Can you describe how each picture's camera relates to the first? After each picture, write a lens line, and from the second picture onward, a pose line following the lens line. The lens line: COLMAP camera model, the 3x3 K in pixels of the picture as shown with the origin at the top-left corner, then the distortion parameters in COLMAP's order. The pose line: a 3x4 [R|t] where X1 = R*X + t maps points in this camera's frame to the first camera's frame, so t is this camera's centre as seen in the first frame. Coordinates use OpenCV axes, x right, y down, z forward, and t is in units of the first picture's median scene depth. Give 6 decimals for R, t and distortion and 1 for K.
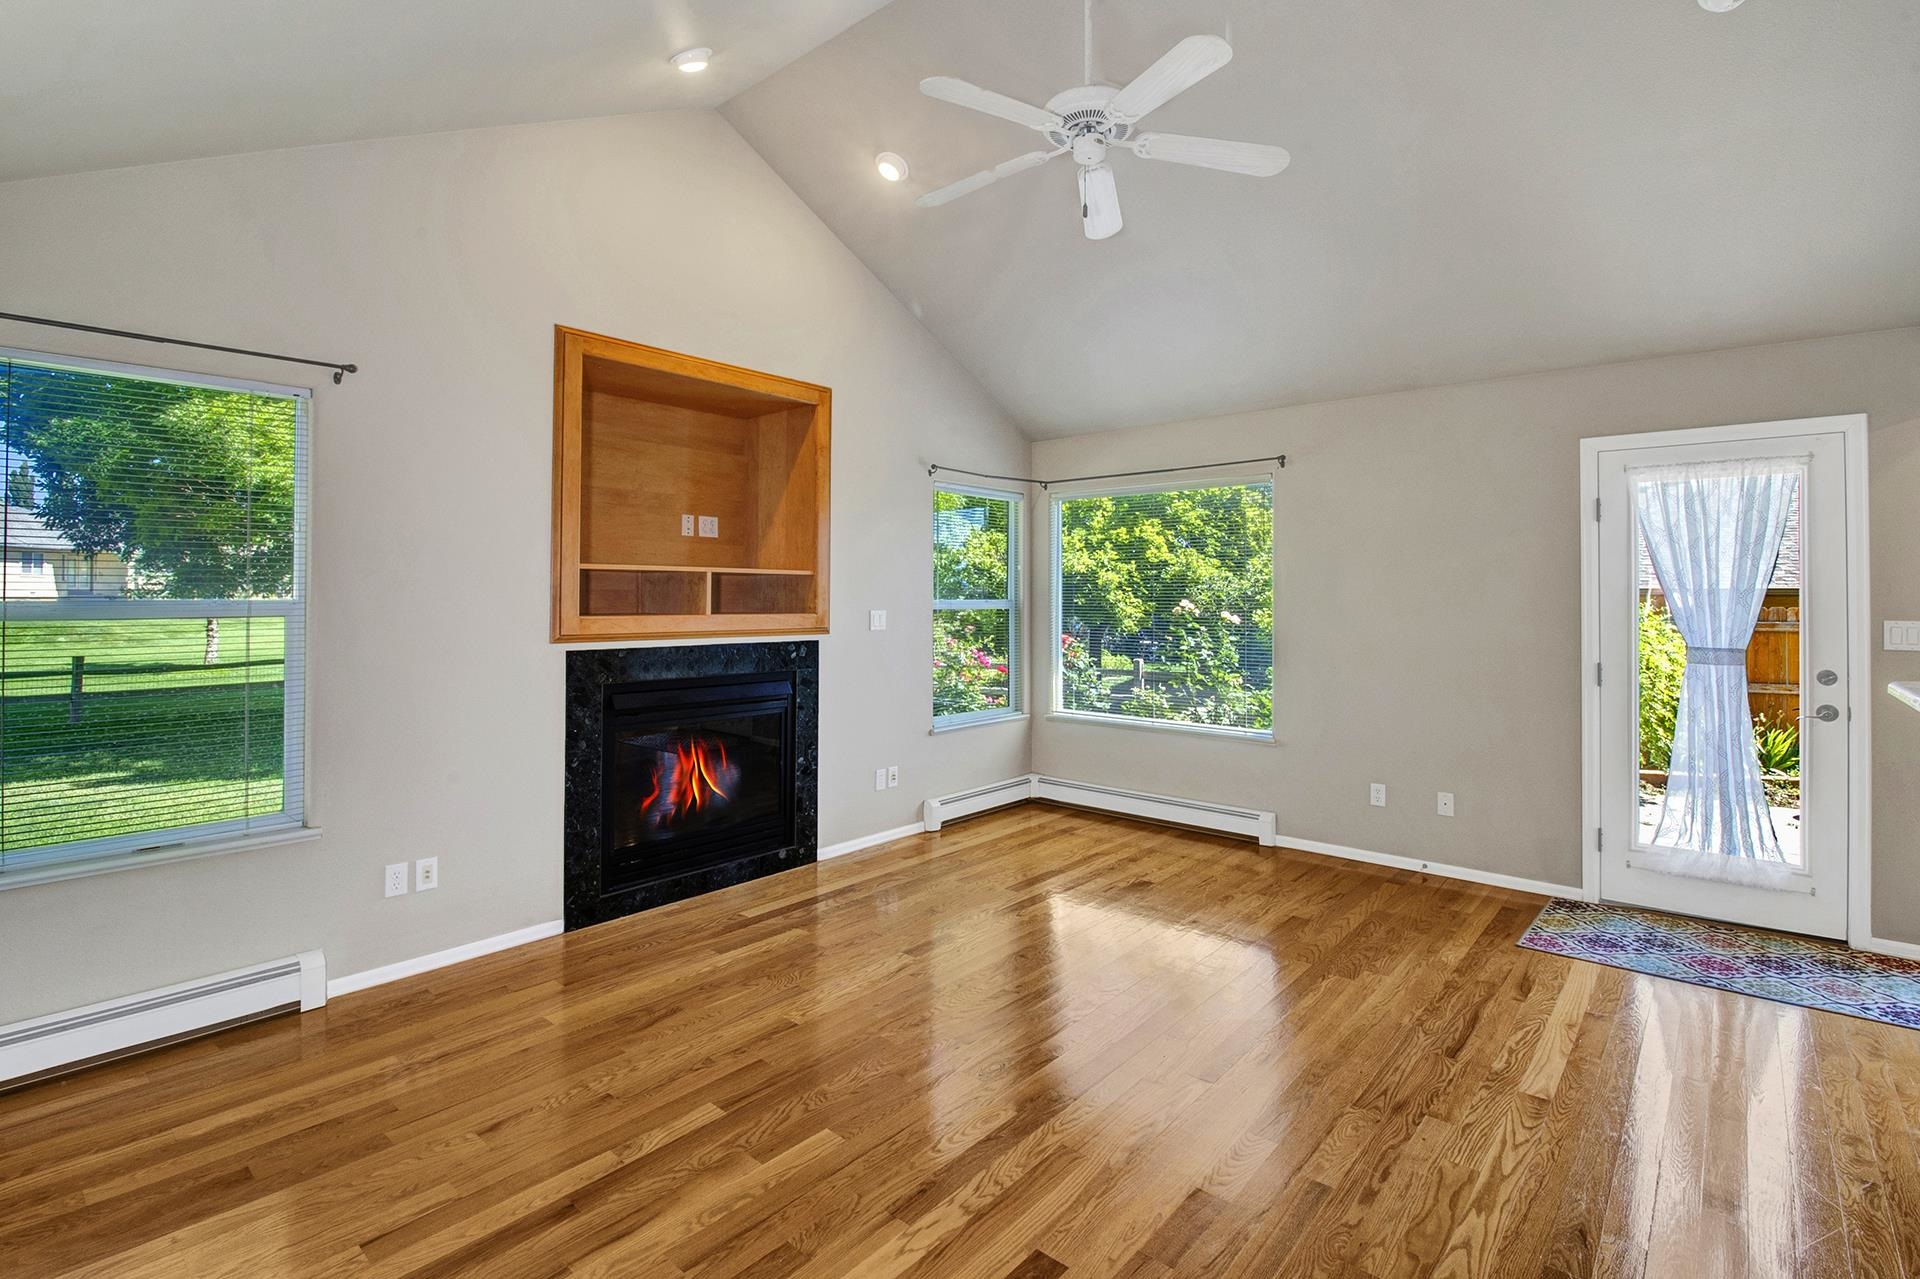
lens RADIAL K [[904.3, 0, 972.5], [0, 904.3, 592.7], [0, 0, 1]] dist [0.000683, -0.001176]
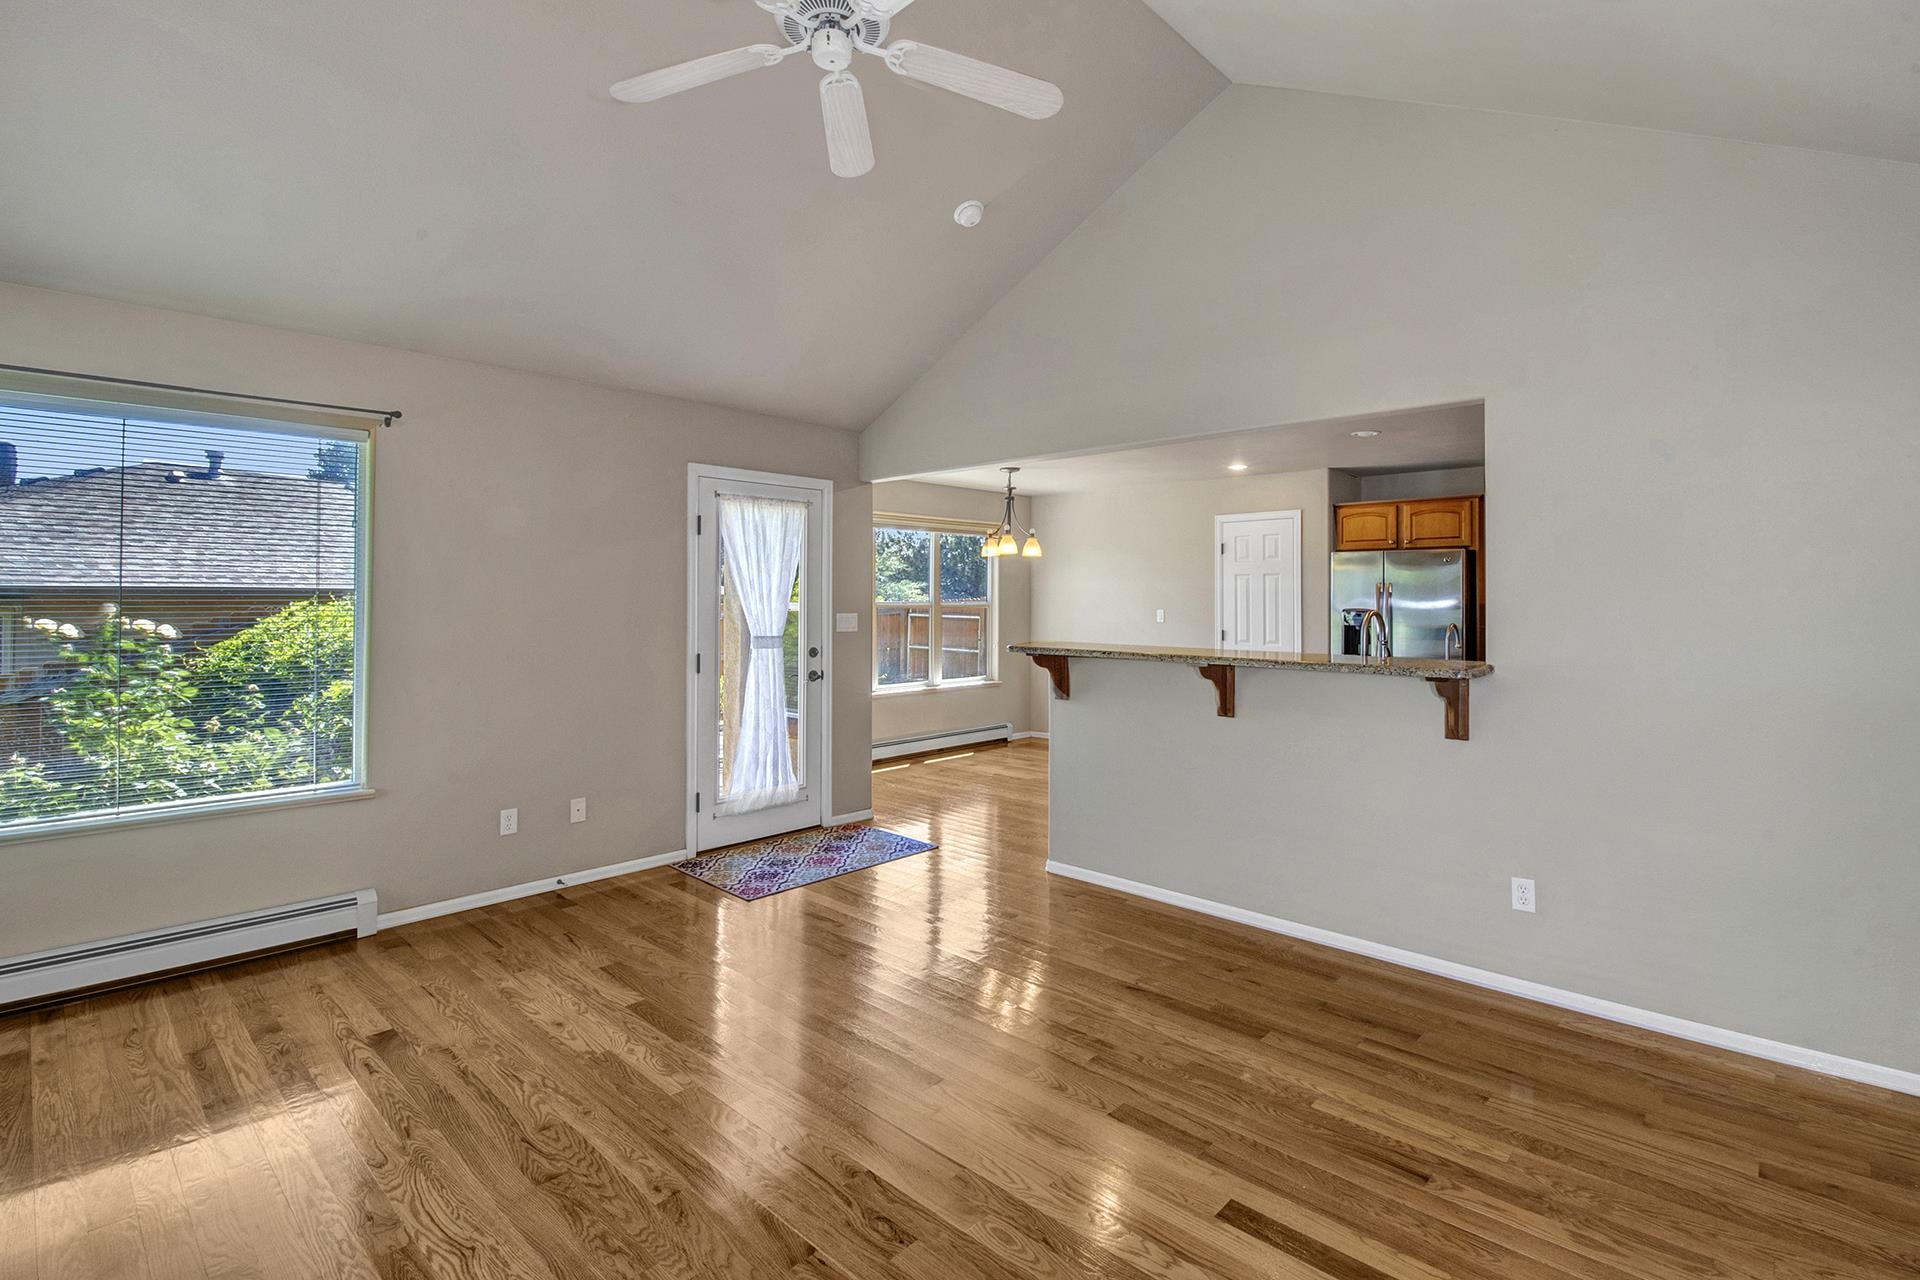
lens RADIAL K [[904.3, 0, 974.3], [0, 904.3, 599.0], [0, 0, 1]] dist [0.000683, -0.001176]
pose [[0.041867, -0.000607, 0.999123, -0.485053], [-0.011121, 0.999938, 0.001074, 0.000451], [-0.999061, -0.011156, 0.041858, 0.600490]]
